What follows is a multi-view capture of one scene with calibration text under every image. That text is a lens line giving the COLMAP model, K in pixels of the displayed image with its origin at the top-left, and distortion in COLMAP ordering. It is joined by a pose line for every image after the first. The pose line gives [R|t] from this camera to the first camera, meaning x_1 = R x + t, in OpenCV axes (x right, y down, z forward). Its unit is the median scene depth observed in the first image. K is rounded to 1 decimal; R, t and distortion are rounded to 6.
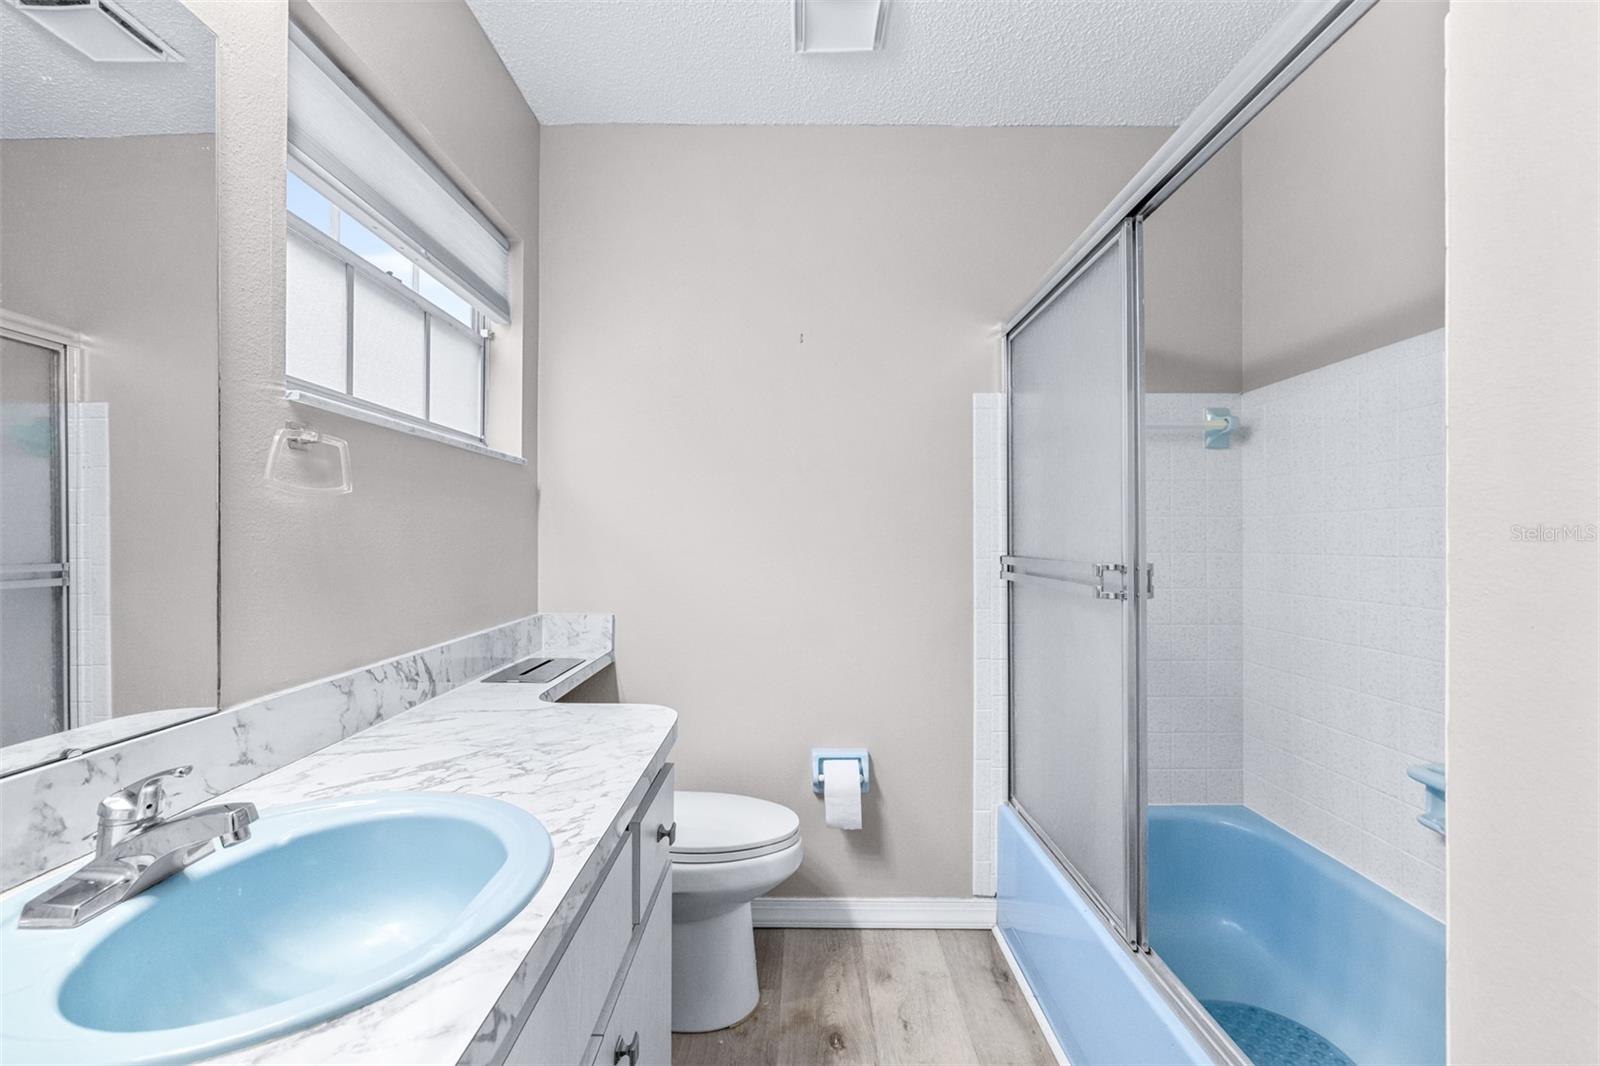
lens RADIAL K [[688.8, 0, 800.0], [0, 688.8, 533.0], [0, 0, 1]] dist [-0.000828, -0.000283]
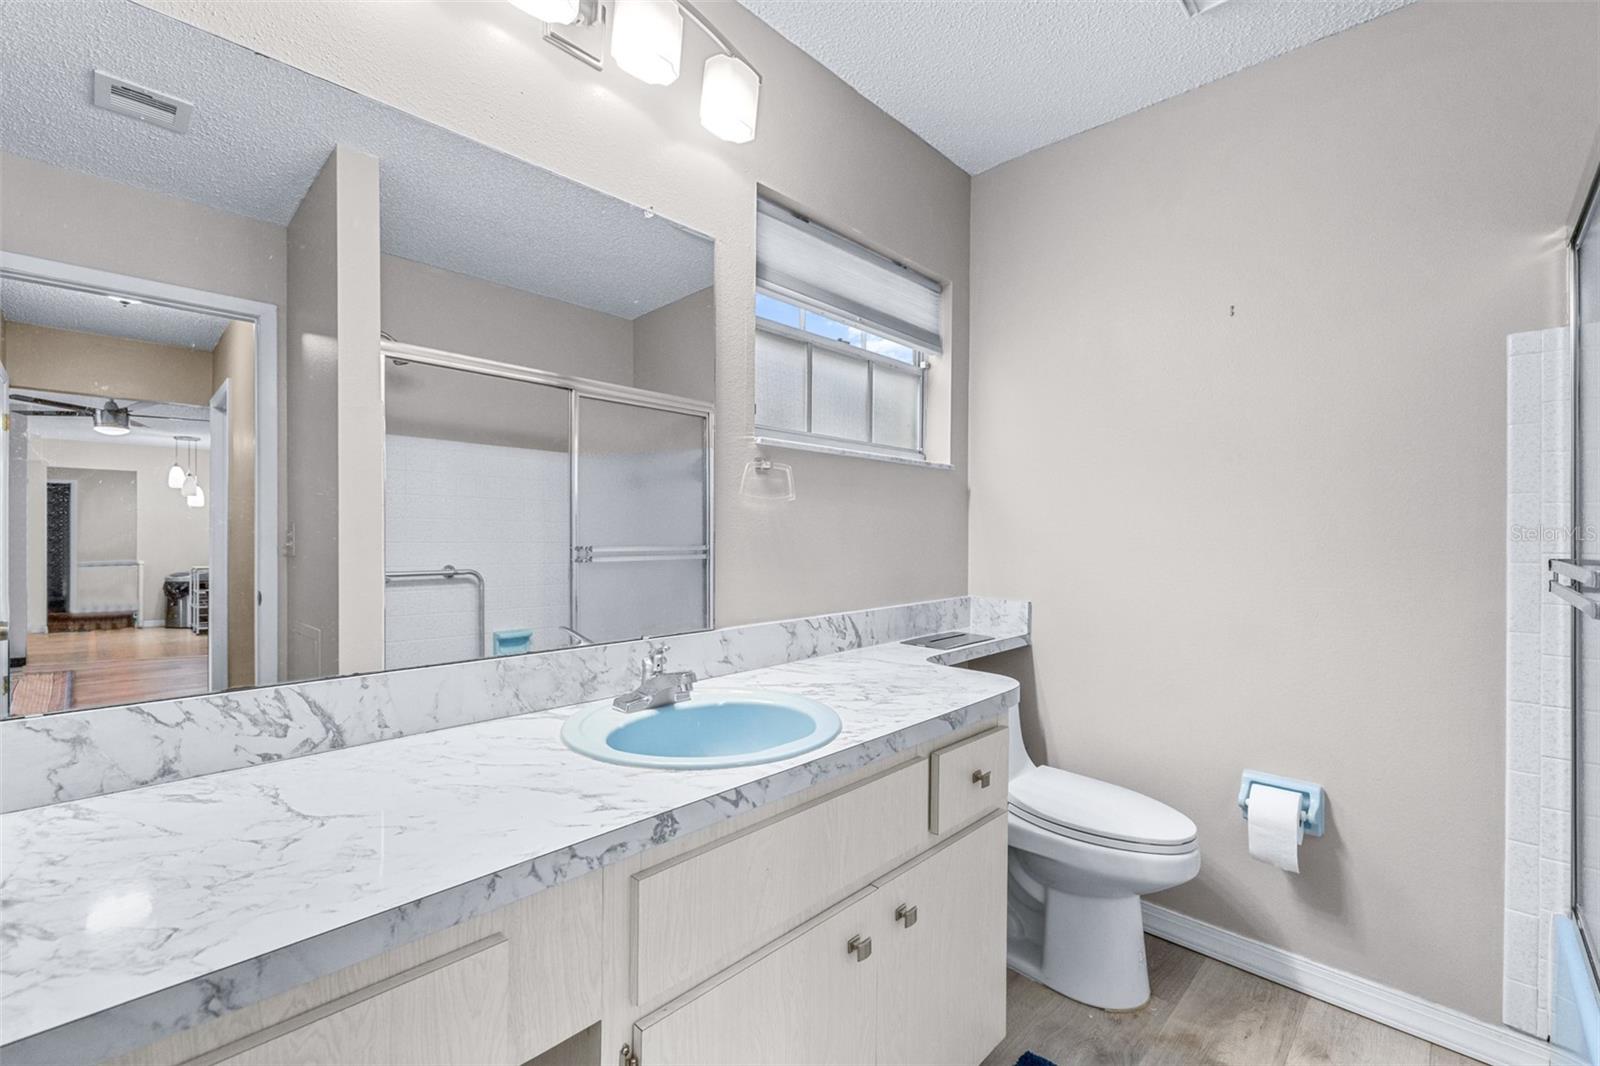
lens RADIAL K [[694.3, 0, 797.4], [0, 694.3, 525.8], [0, 0, 1]] dist [-0.000385, 0.000278]
pose [[0.721735, -0.001134, -0.692169, 0.269963], [-0.000604, 0.999997, -0.002268, 0.000986], [0.692169, 0.002054, 0.721732, -0.059664]]
